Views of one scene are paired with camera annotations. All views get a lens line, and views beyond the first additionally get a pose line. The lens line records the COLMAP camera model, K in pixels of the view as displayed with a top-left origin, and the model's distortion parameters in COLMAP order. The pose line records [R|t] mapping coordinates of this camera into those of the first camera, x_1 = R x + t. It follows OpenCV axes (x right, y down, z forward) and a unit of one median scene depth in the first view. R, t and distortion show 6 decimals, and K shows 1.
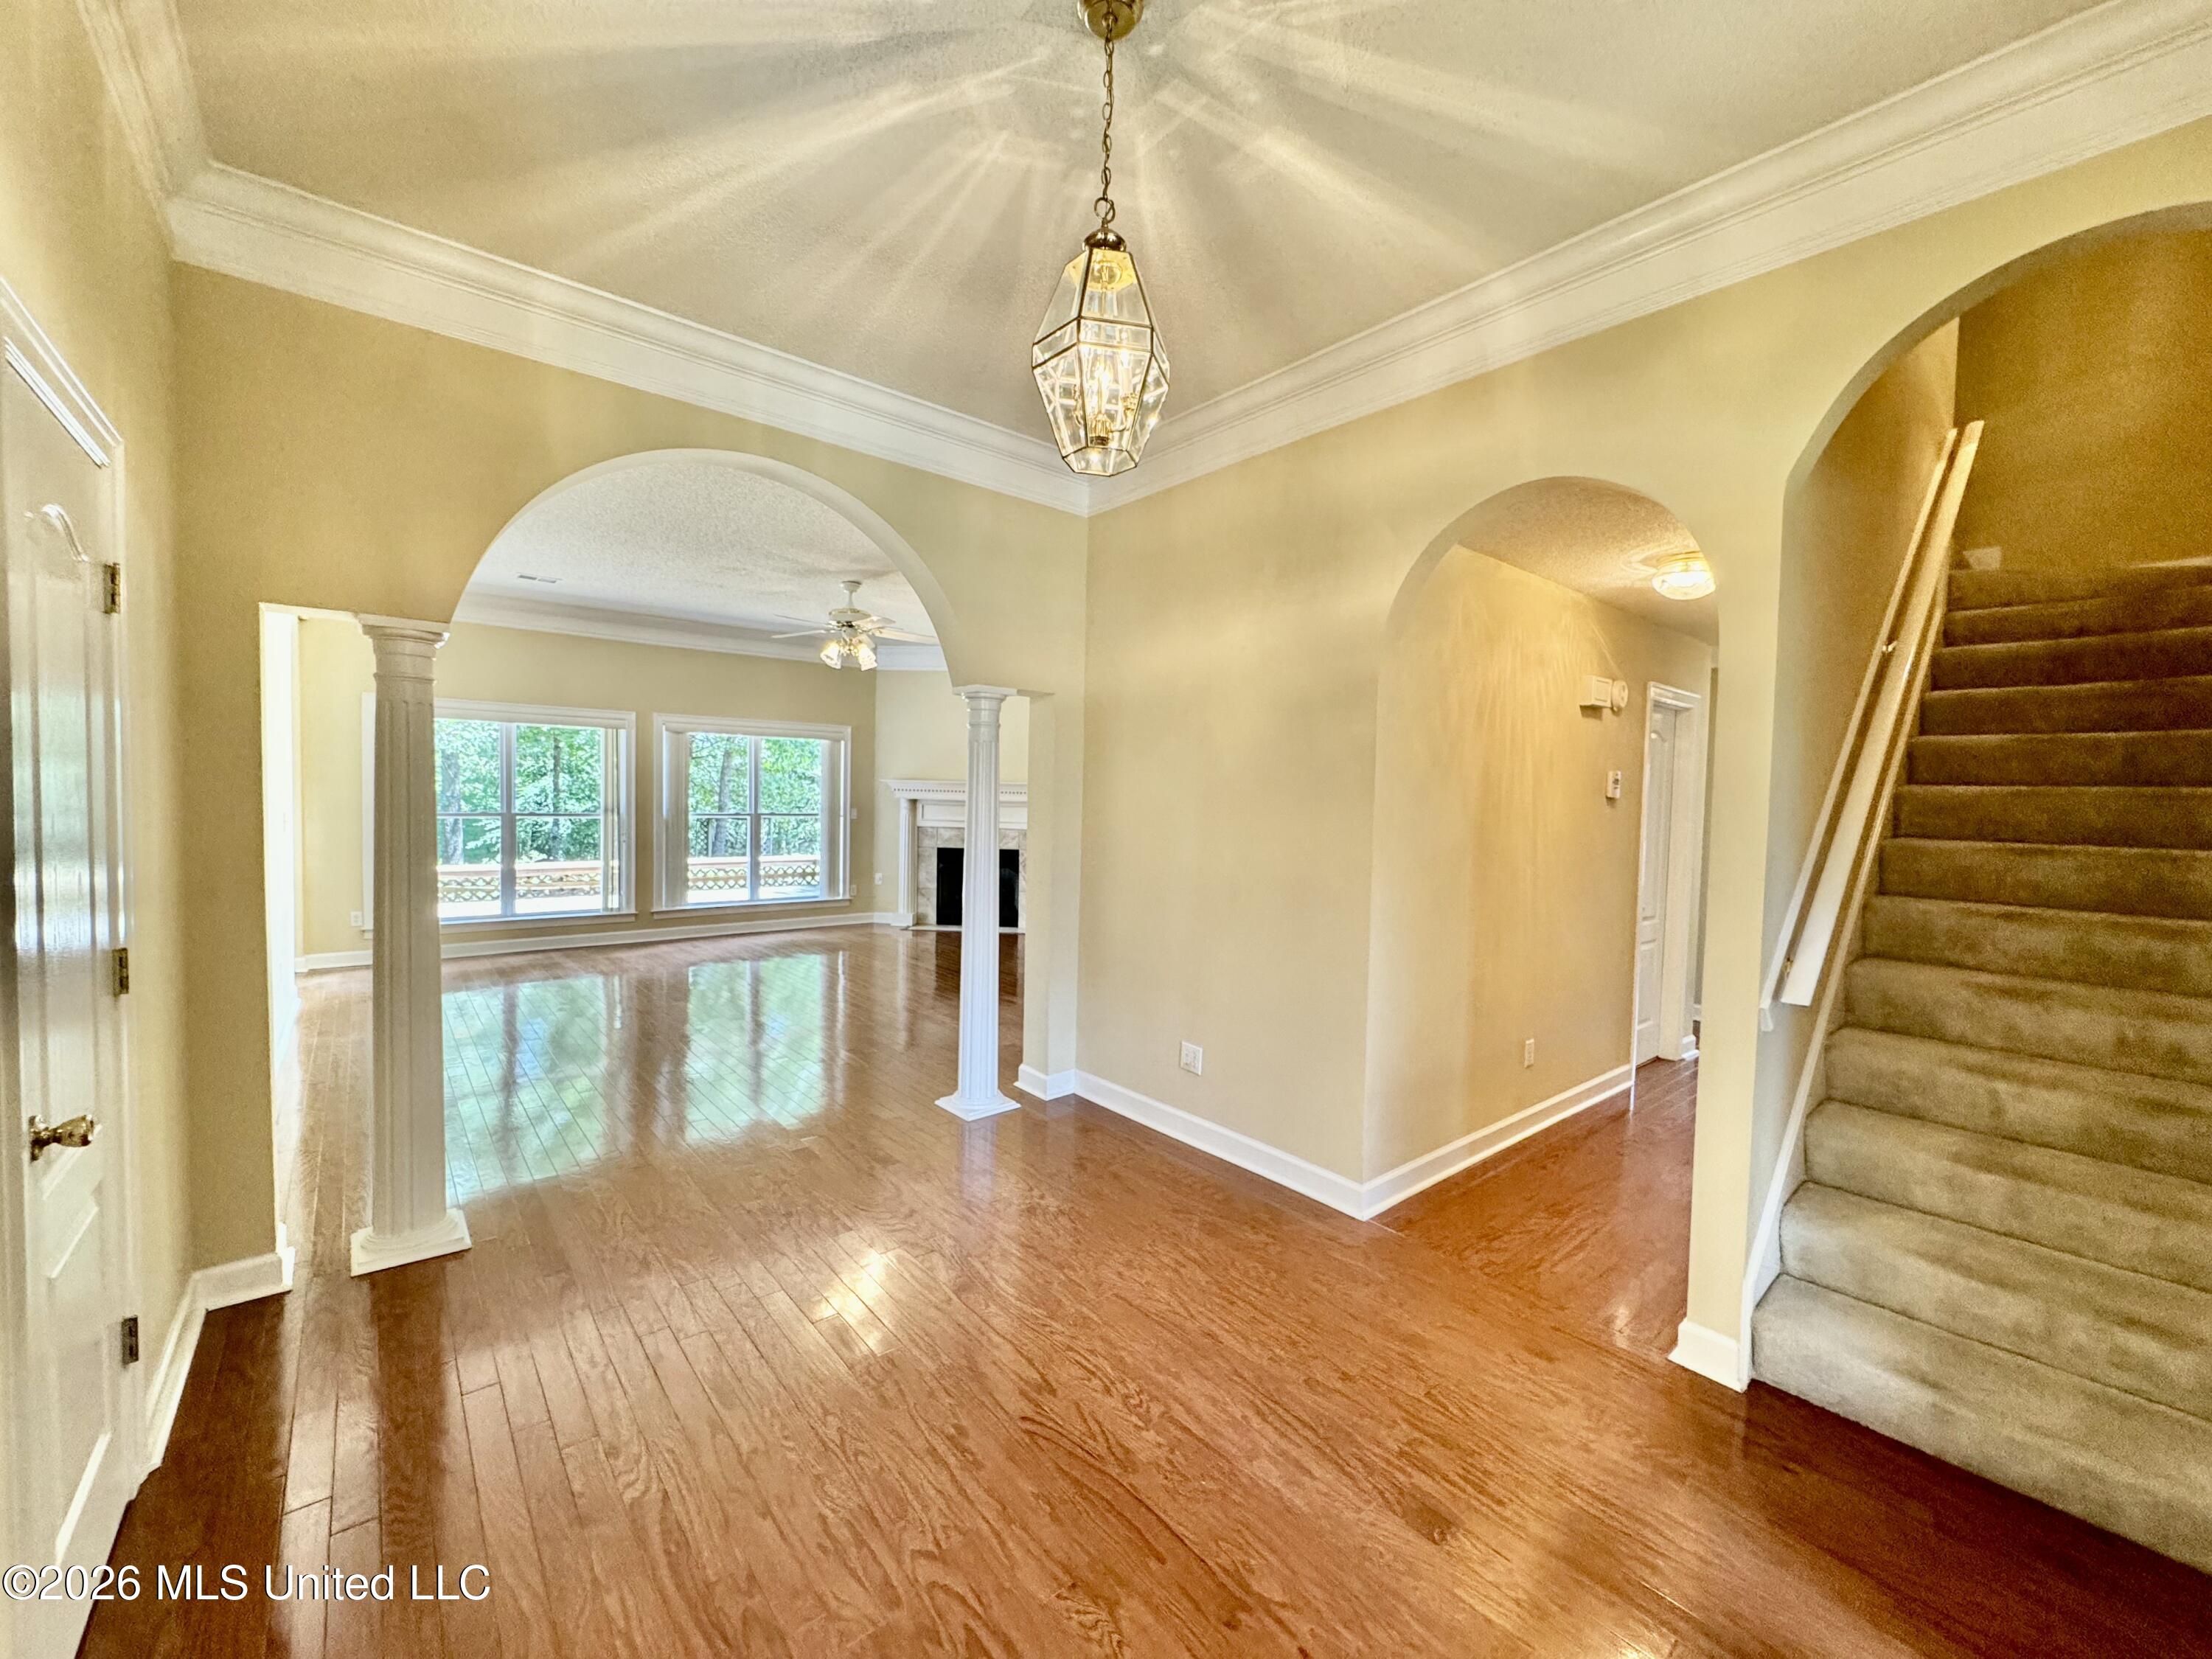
lens RADIAL K [[881.5, 0, 1102.1], [0, 881.5, 826.7], [0, 0, 1]] dist [0.001841, -0.000266]
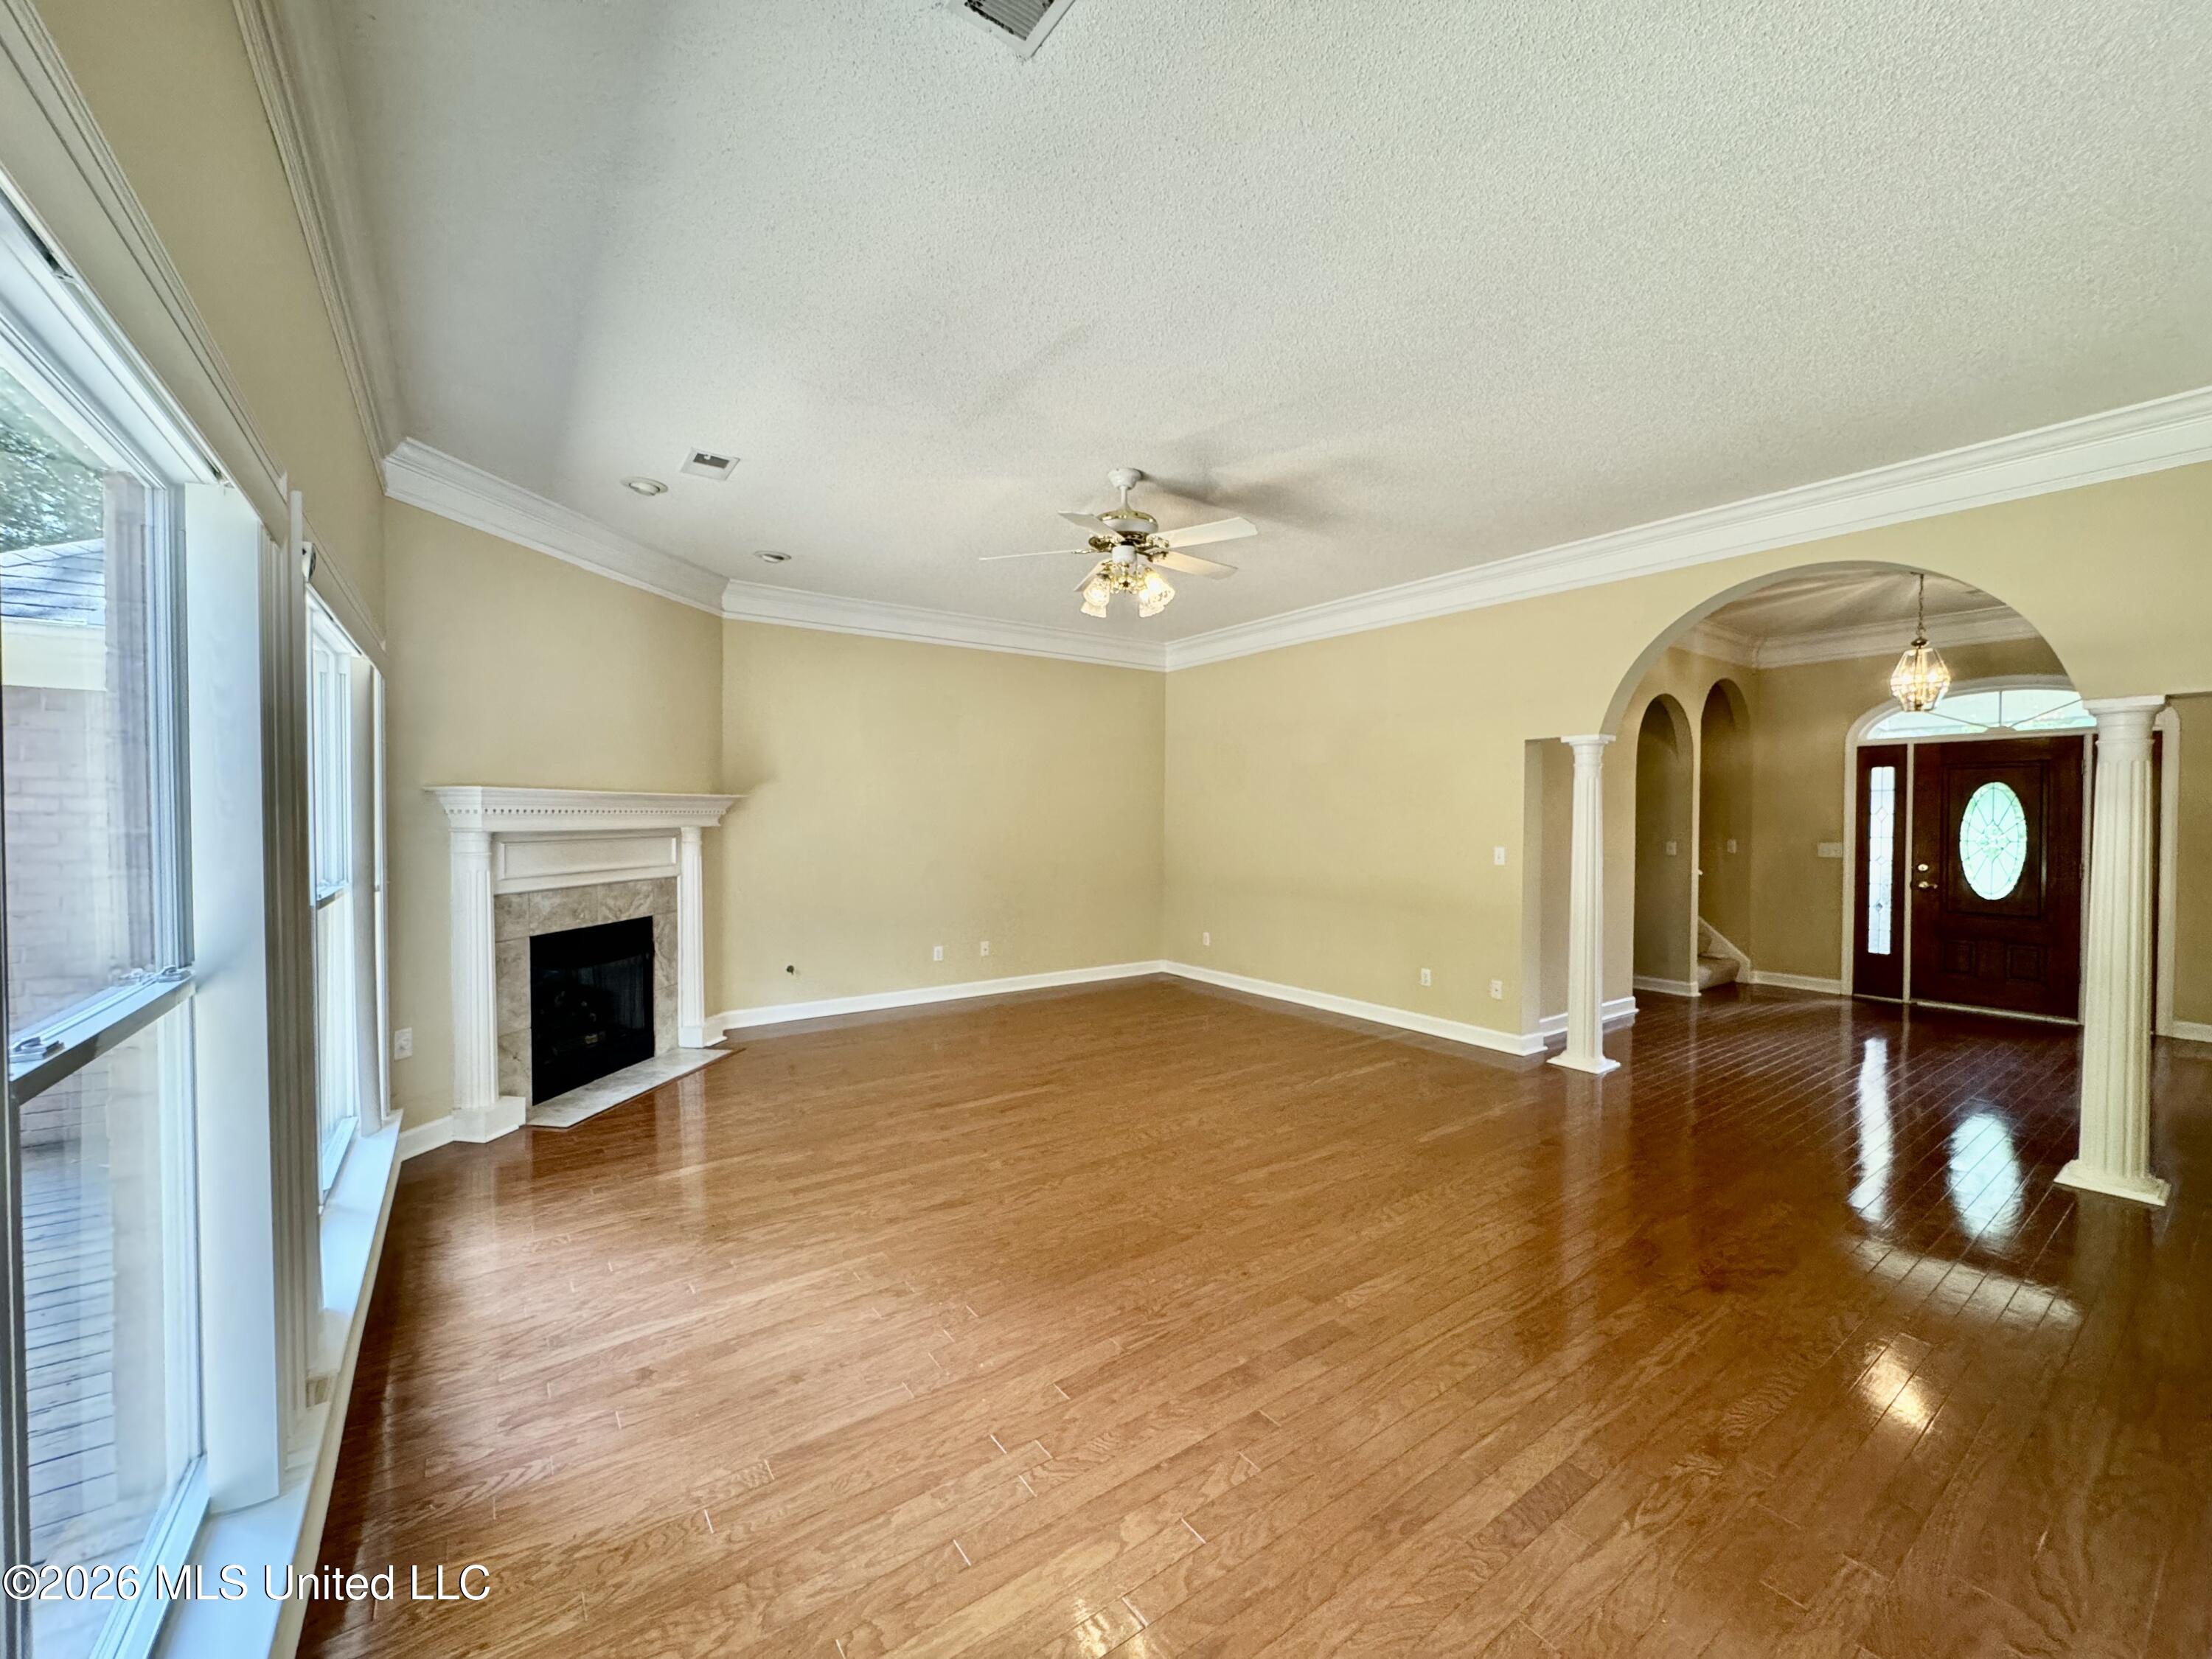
lens RADIAL K [[881.5, 0, 1105.7], [0, 881.5, 835.4], [0, 0, 1]] dist [0.001841, -0.000266]
pose [[0.077968, -0.046190, 0.995885, -0.624614], [0.032281, 0.998519, 0.043785, -0.039314], [-0.996433, 0.028734, 0.079343, 0.681582]]
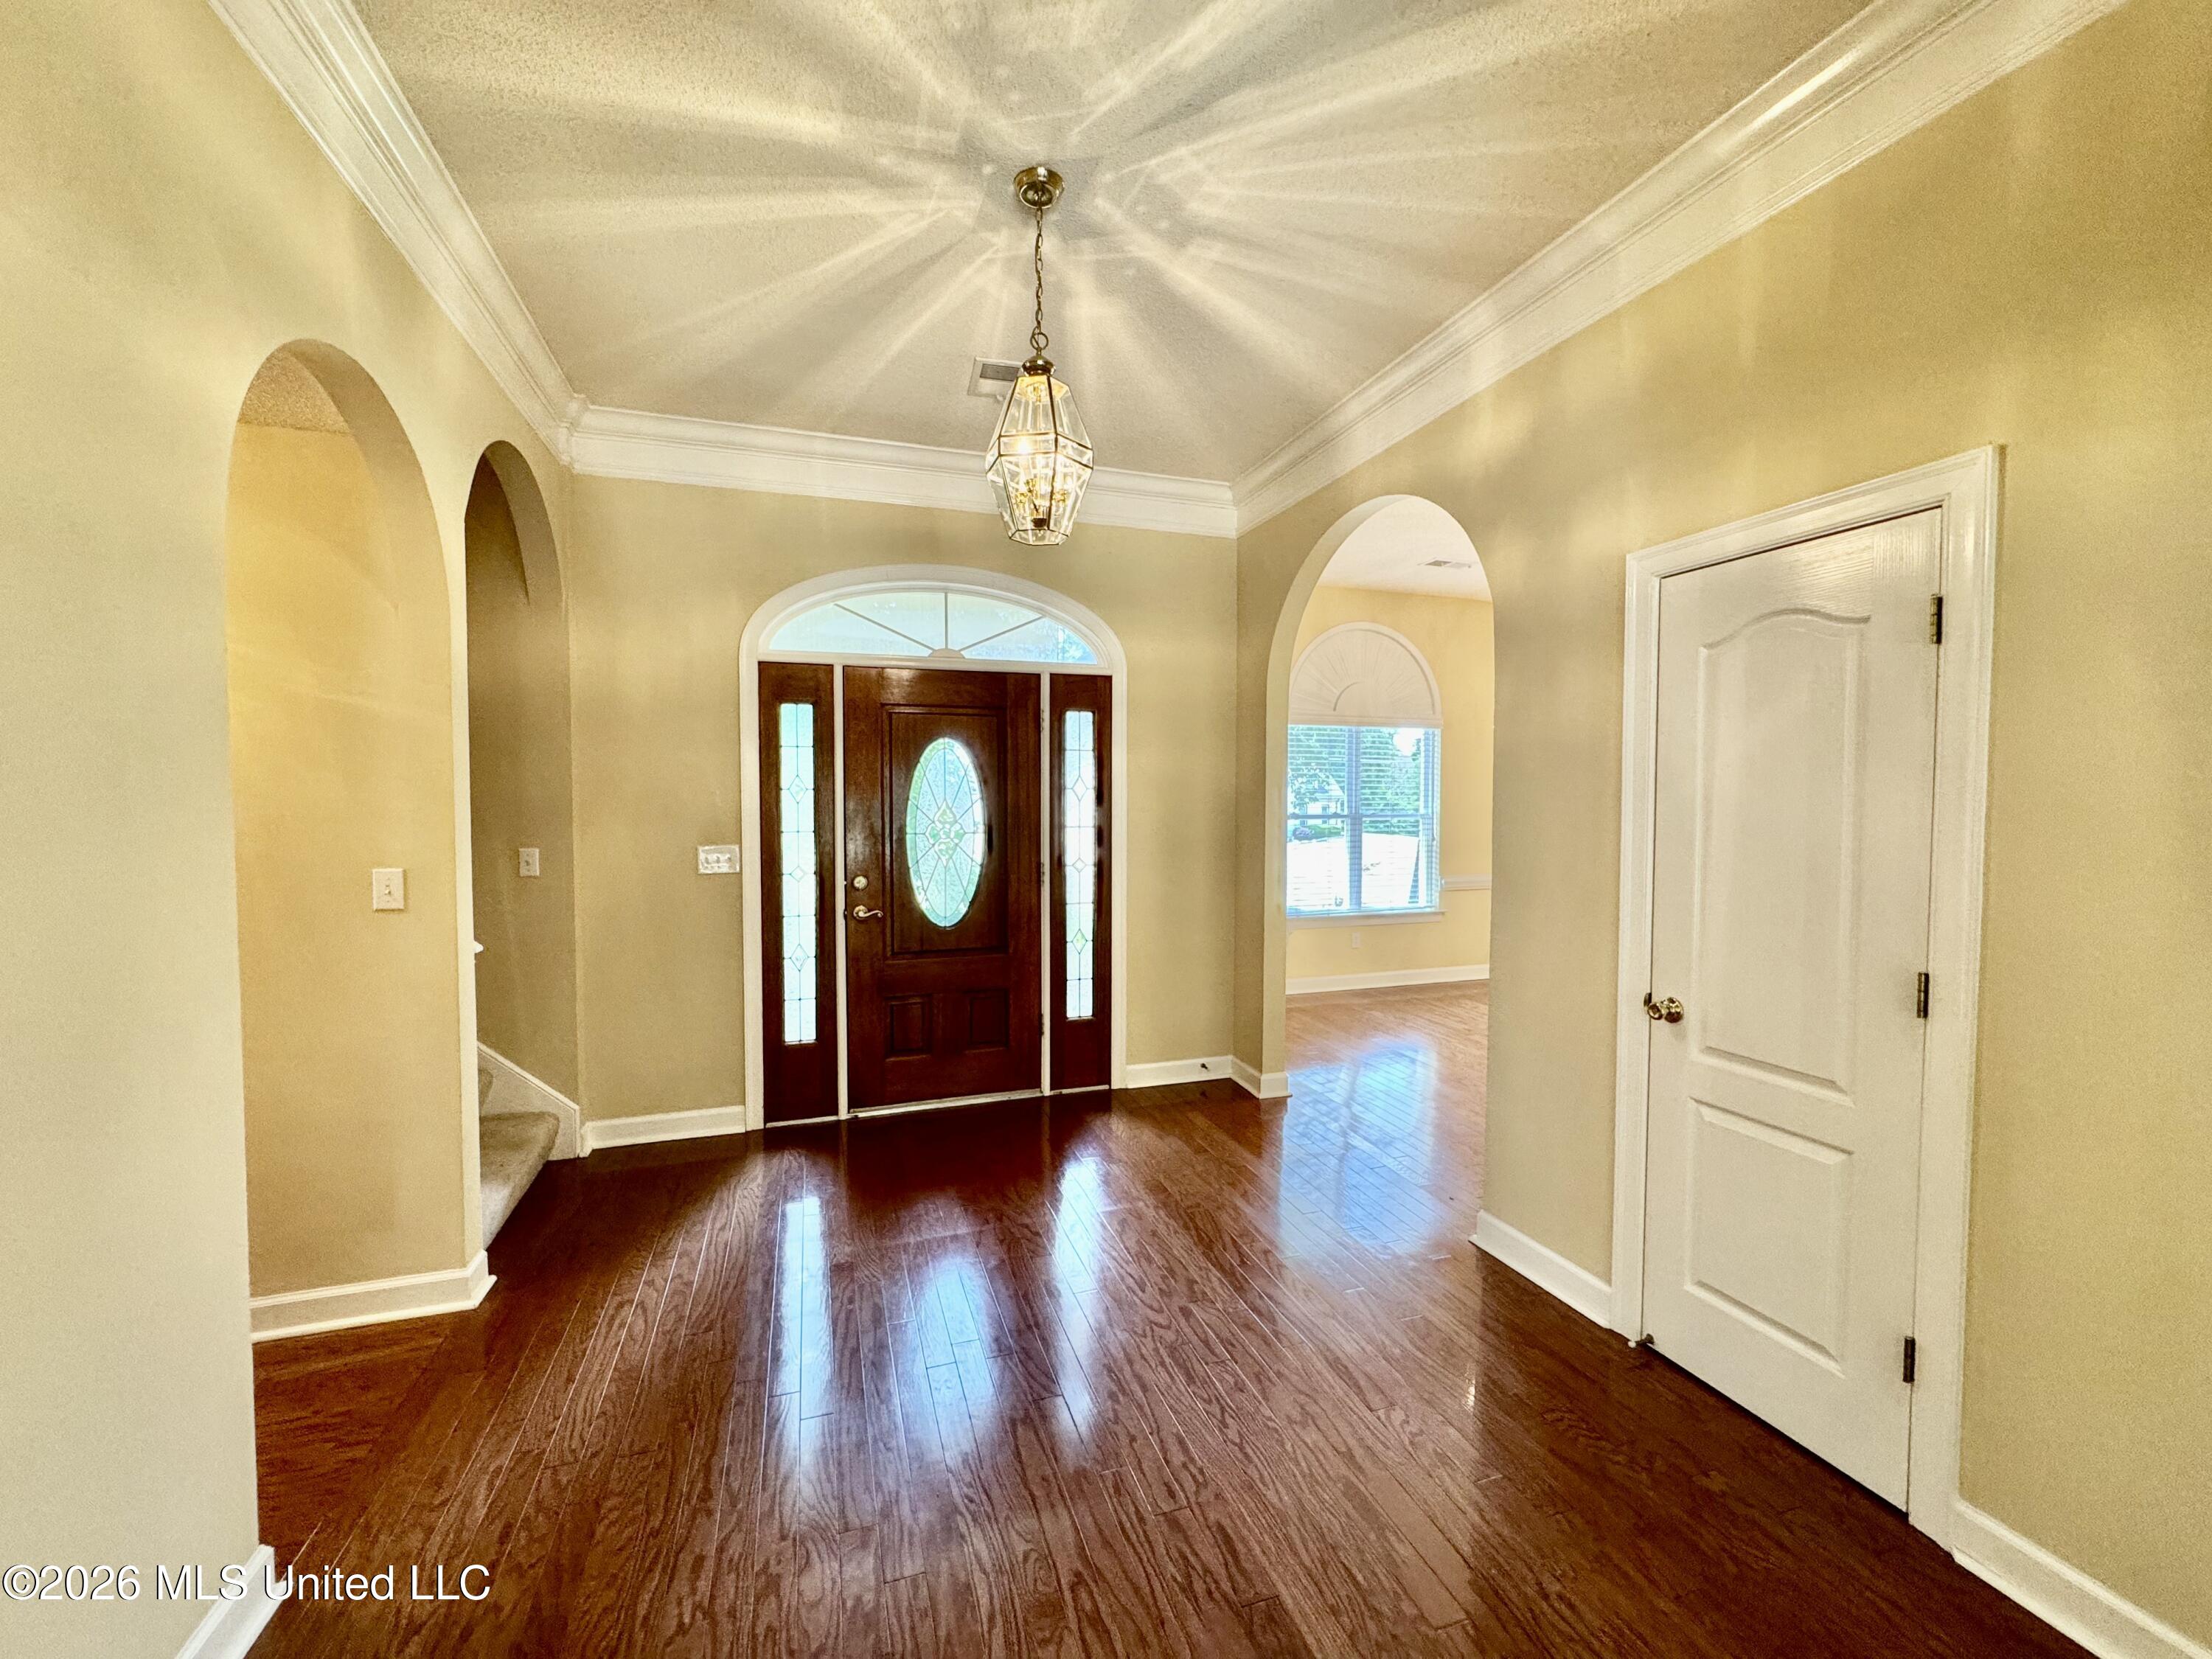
lens RADIAL K [[881.5, 0, 1107.0], [0, 881.5, 836.2], [0, 0, 1]] dist [0.001841, -0.000266]
pose [[-0.932859, -0.039757, 0.358042, -0.108081], [-0.011183, 0.996609, 0.081526, -0.016712], [-0.360068, 0.072048, -0.930140, 0.415019]]
